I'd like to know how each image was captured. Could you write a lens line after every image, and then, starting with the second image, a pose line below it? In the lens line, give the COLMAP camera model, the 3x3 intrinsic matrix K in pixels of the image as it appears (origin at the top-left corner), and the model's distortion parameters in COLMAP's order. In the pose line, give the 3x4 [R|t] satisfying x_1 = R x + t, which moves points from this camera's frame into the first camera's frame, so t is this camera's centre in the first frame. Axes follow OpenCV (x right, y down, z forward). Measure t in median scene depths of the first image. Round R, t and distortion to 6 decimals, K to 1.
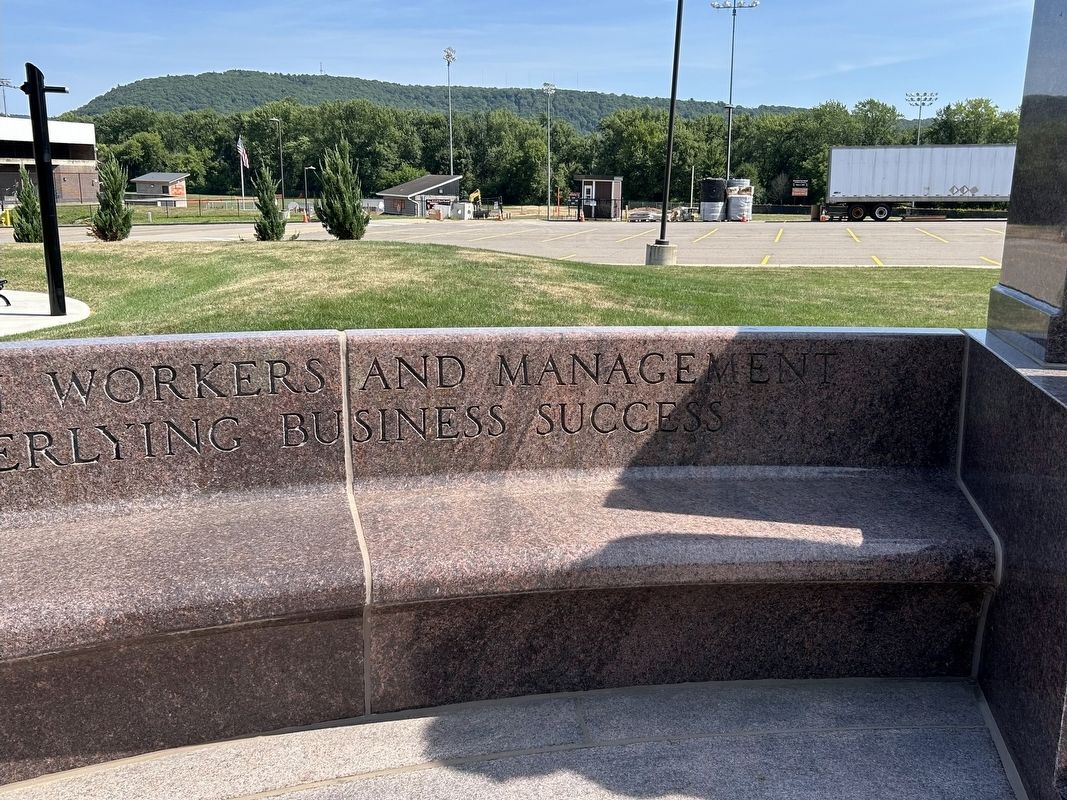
lens RADIAL K [[985.4, 0, 563.5], [0, 985.4, 393.6], [0, 0, 1]] dist [0.031467, 0.000000]
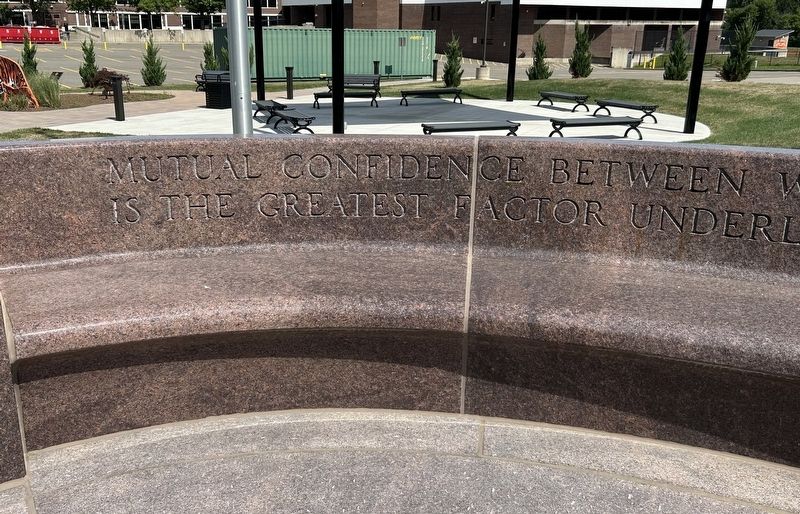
lens RADIAL K [[720.3, 0, 380.8], [0, 720.3, 249.7], [0, 0, 1]] dist [0.063238, -0.087382]
pose [[0.662513, 0.213325, -0.718031, -0.127738], [-0.159819, 0.976773, 0.142734, 0.023733], [0.731802, 0.020192, 0.681218, -0.060407]]
